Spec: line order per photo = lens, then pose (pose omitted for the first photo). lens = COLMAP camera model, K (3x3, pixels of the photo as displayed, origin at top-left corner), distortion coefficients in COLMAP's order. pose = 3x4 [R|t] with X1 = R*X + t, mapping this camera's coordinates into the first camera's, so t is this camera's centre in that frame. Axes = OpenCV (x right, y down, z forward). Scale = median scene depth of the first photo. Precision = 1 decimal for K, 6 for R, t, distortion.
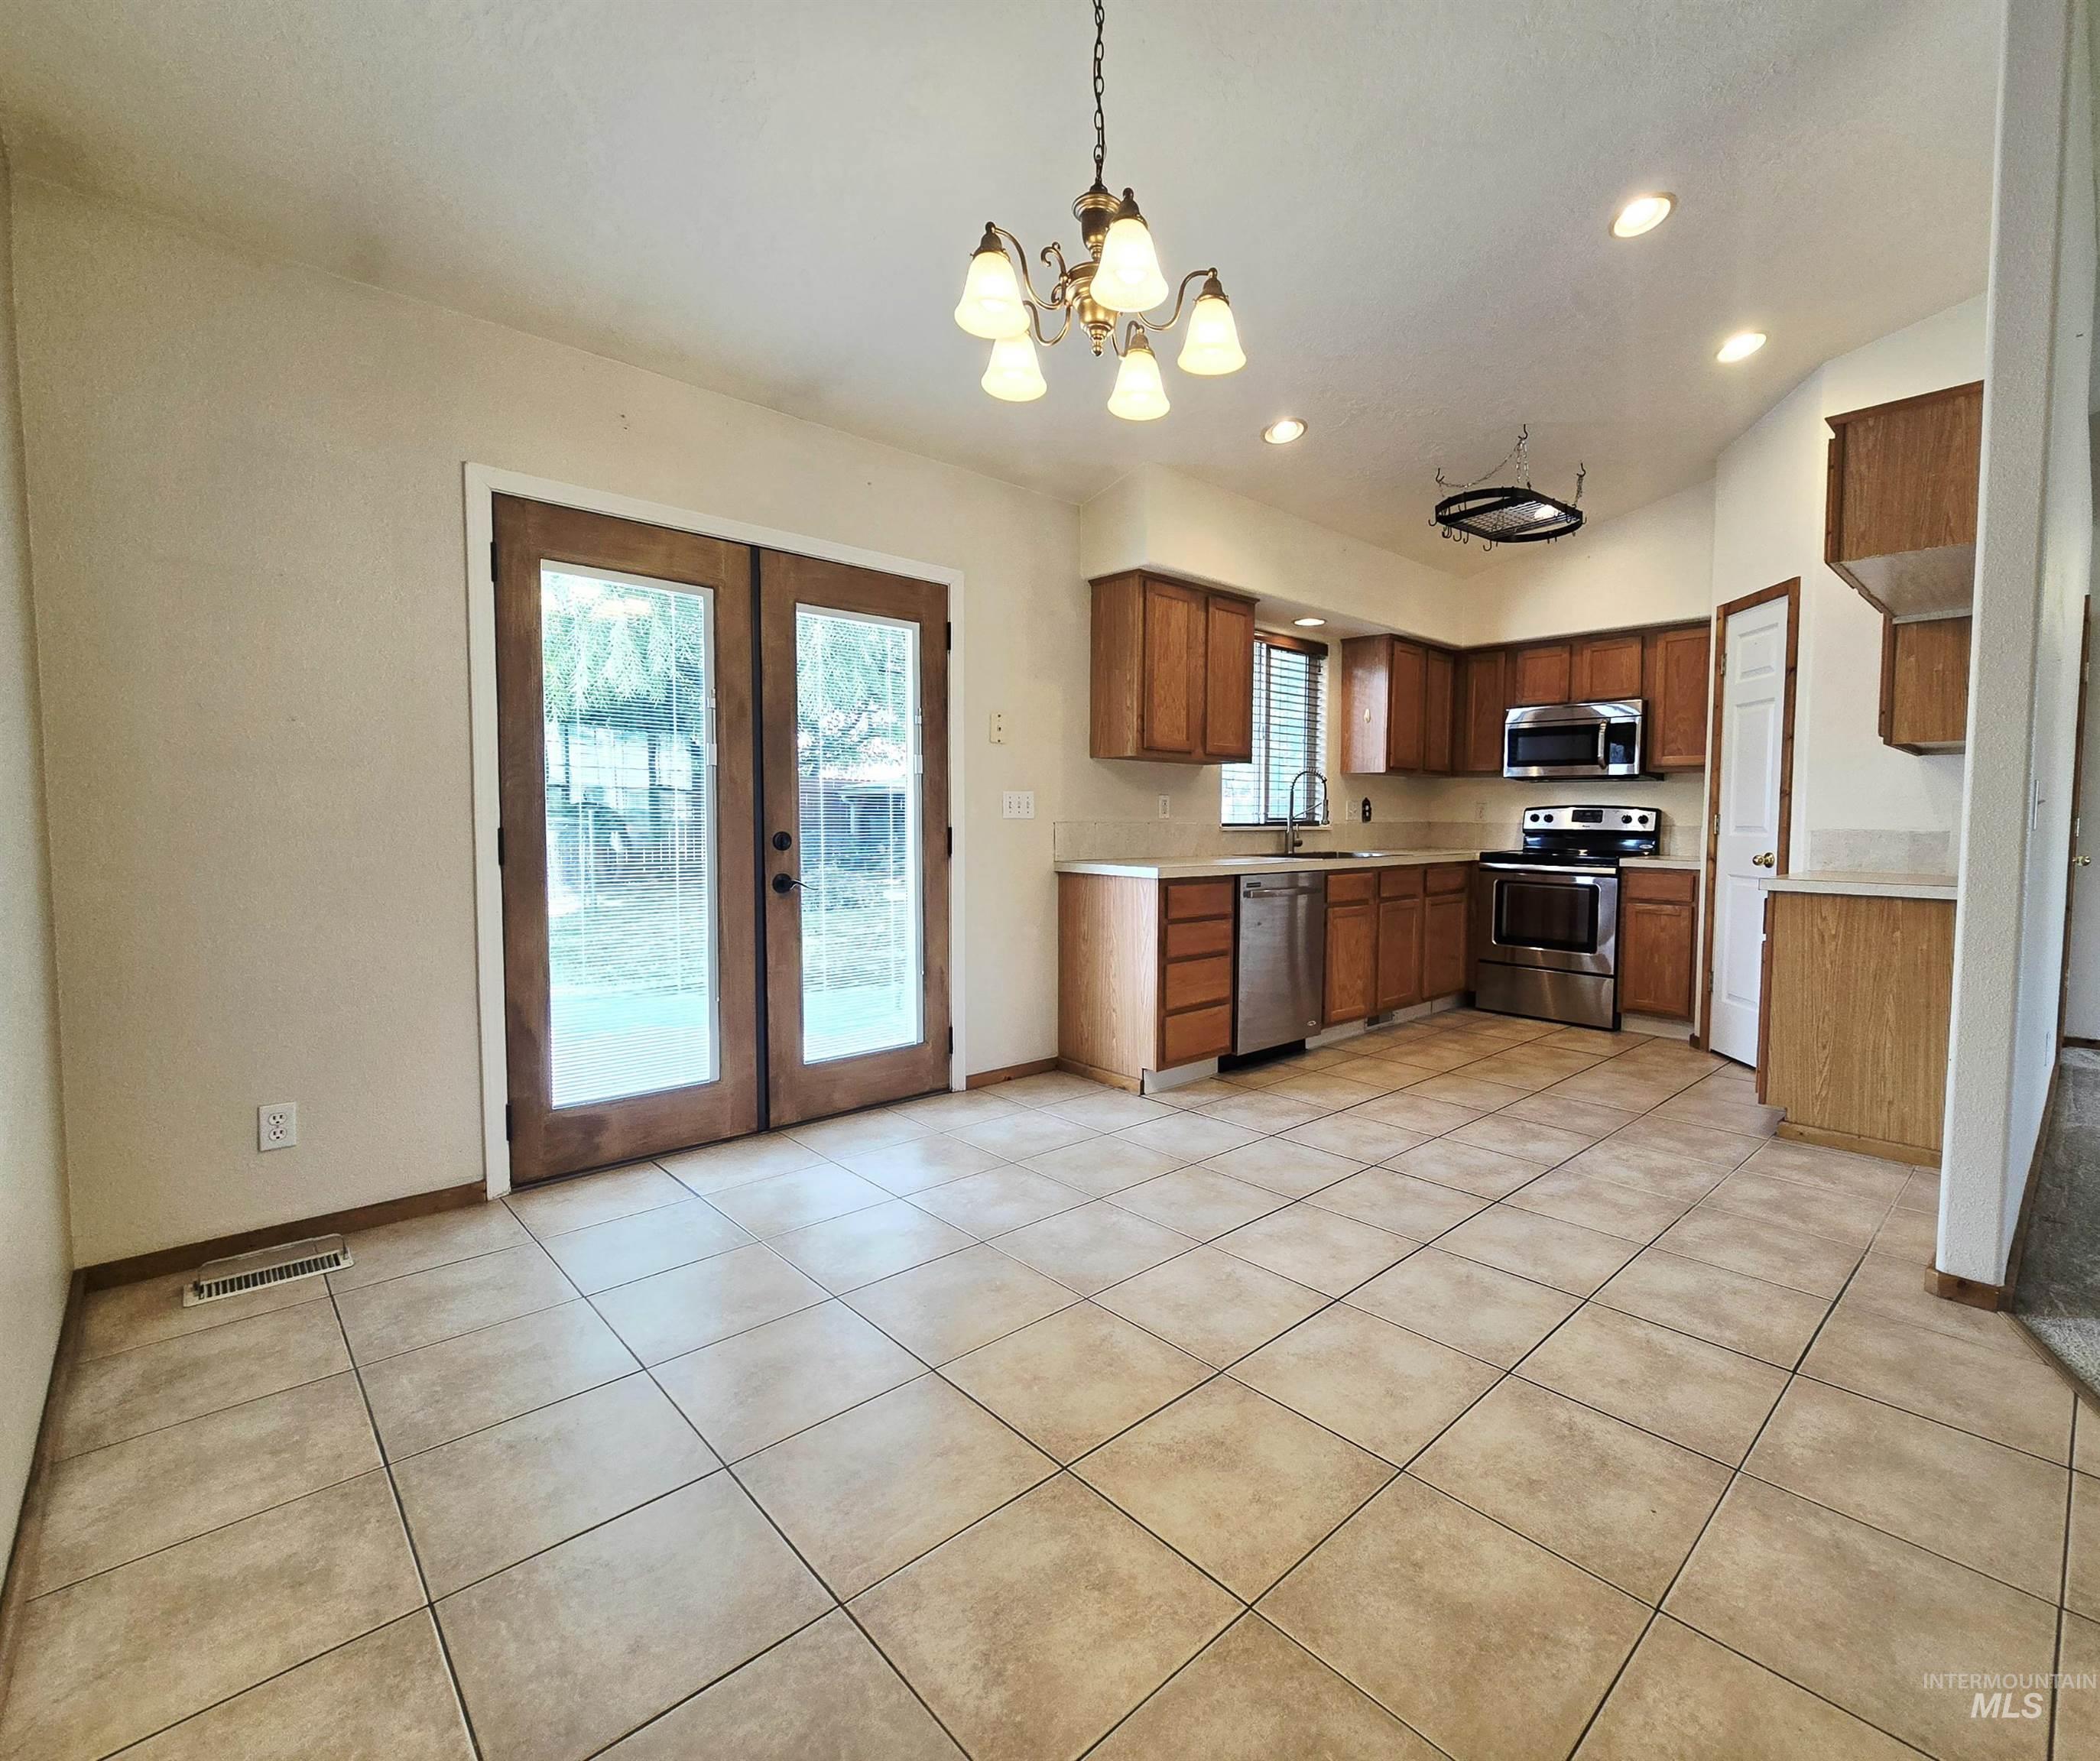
lens RADIAL K [[1068.6, 0, 1052.1], [0, 1068.6, 878.2], [0, 0, 1]] dist [-0.006356, 0.000067]
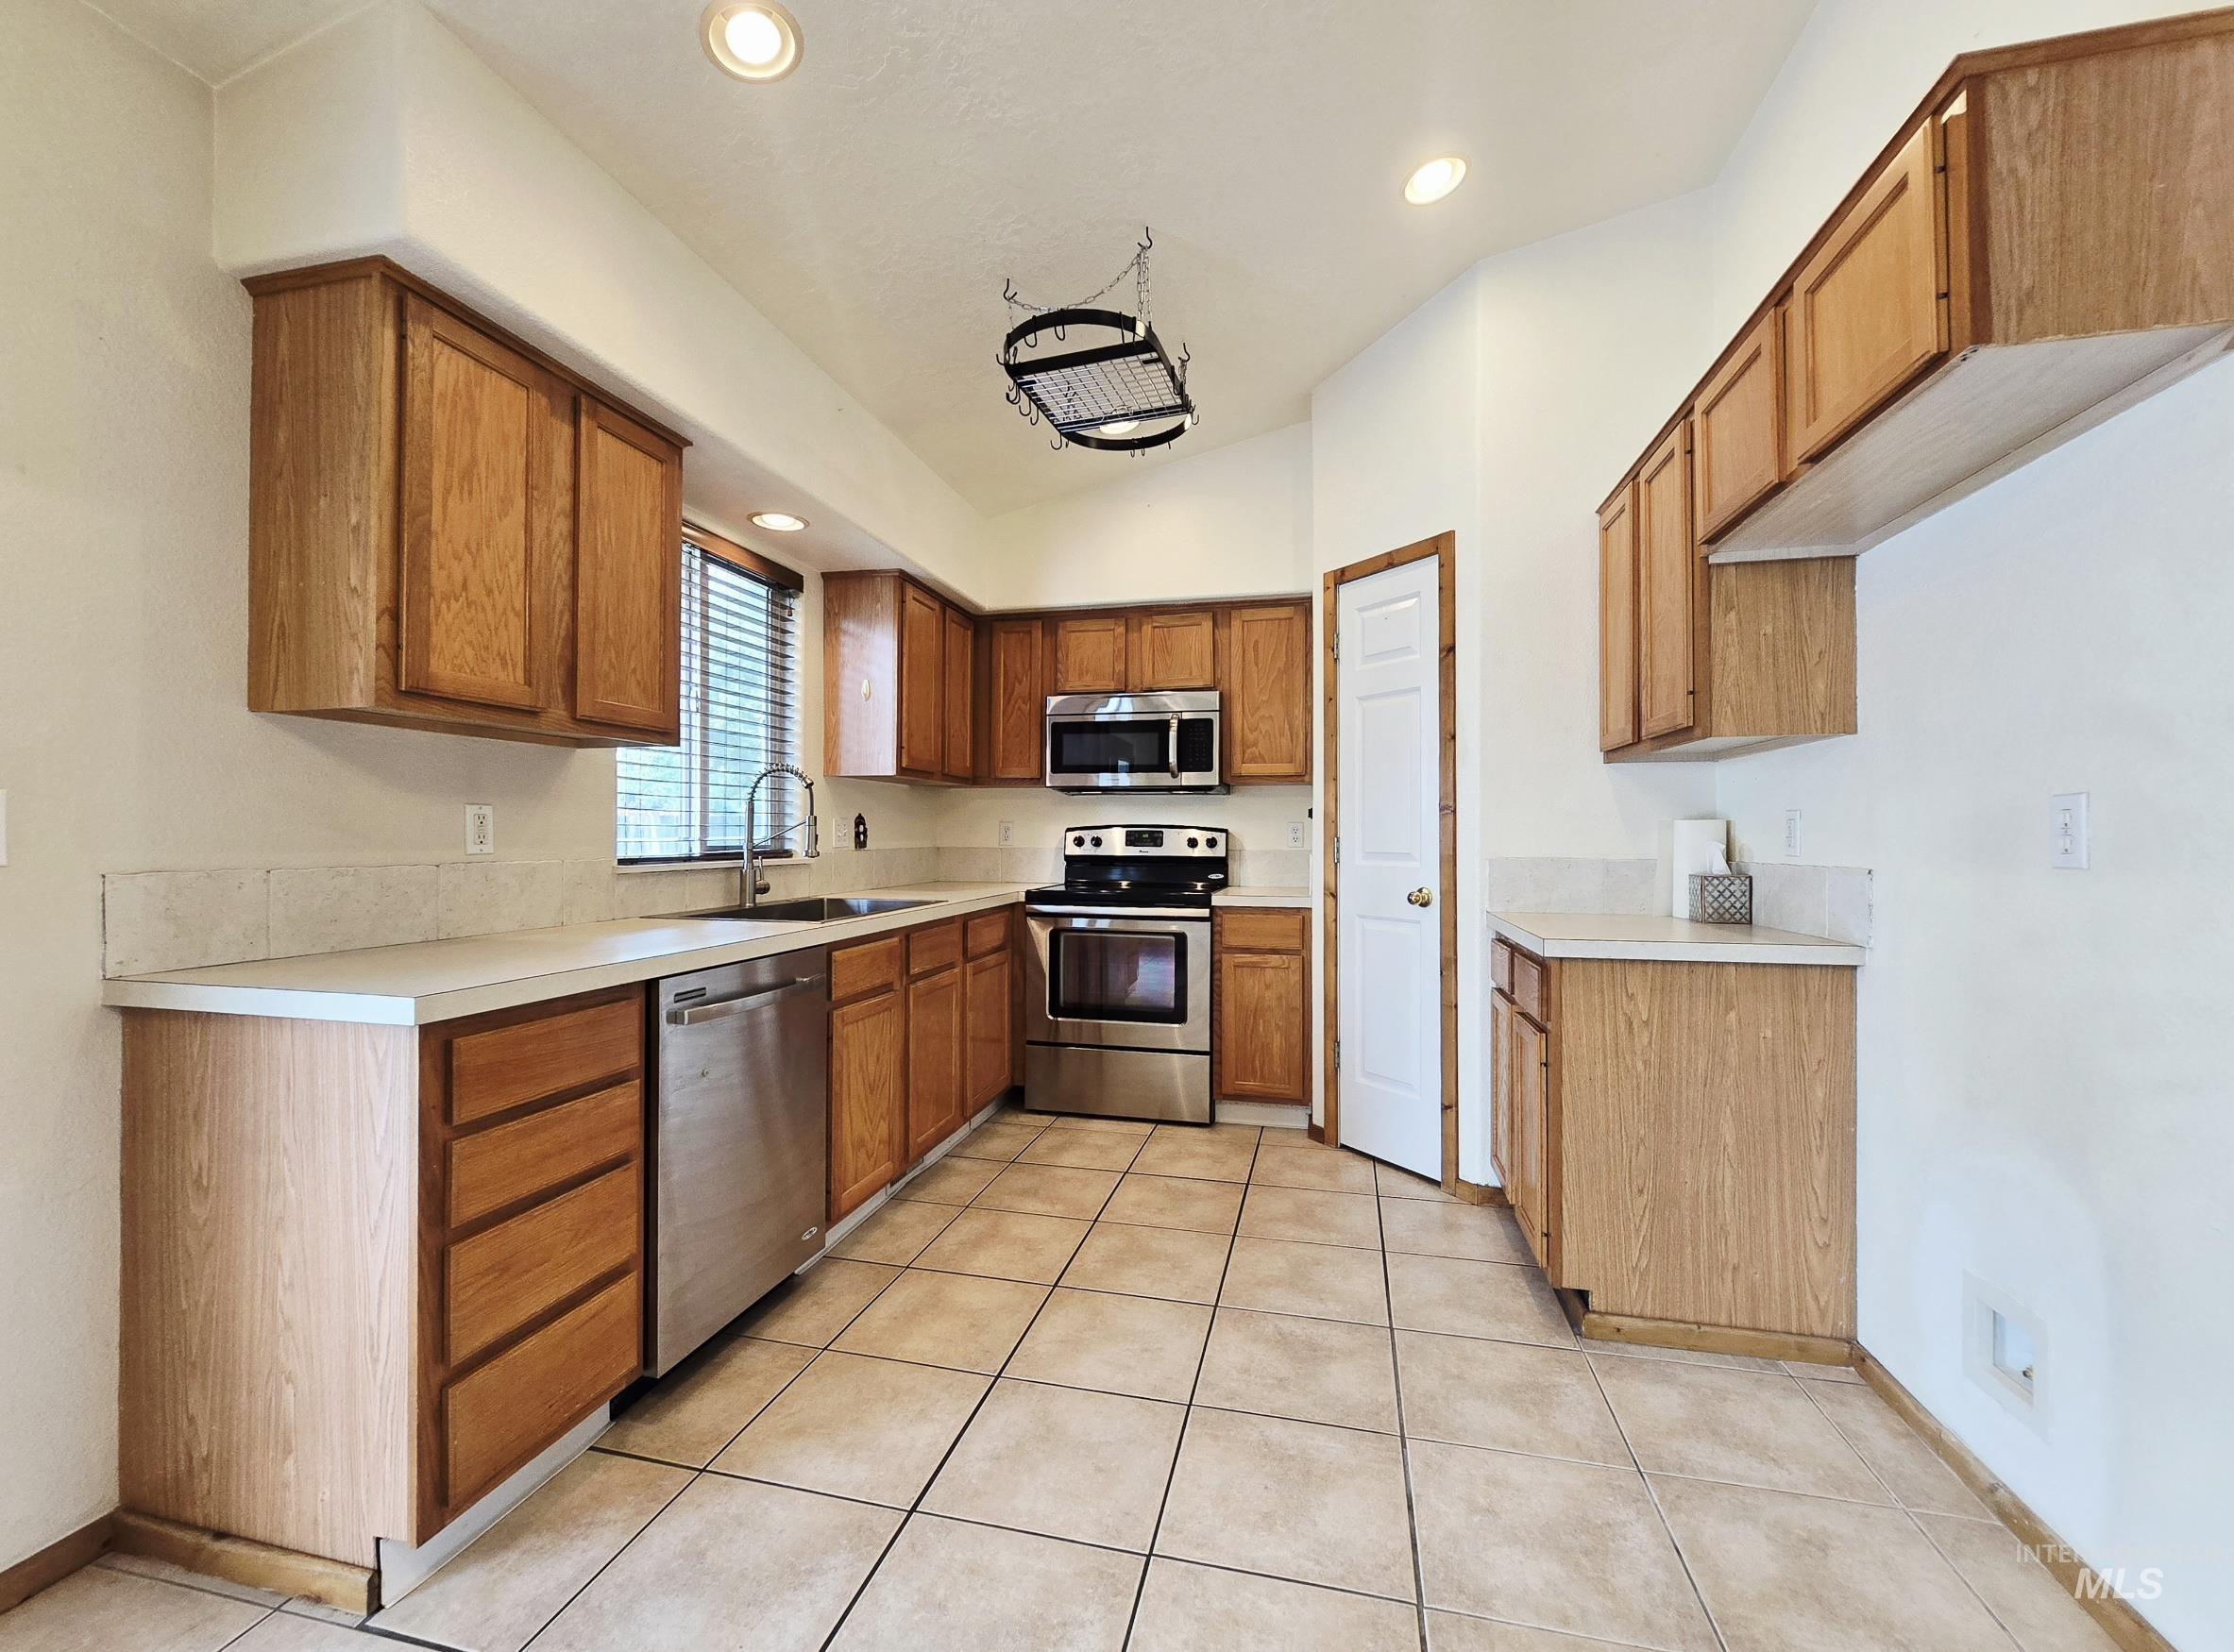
lens RADIAL K [[912.2, 0, 1121.5], [0, 912.2, 821.2], [0, 0, 1]] dist [-0.002758, 0.000157]
pose [[0.795436, 0.001573, 0.606035, 0.093791], [0.040216, 0.997655, -0.055374, -0.039542], [-0.604701, 0.068418, 0.793508, 0.547266]]
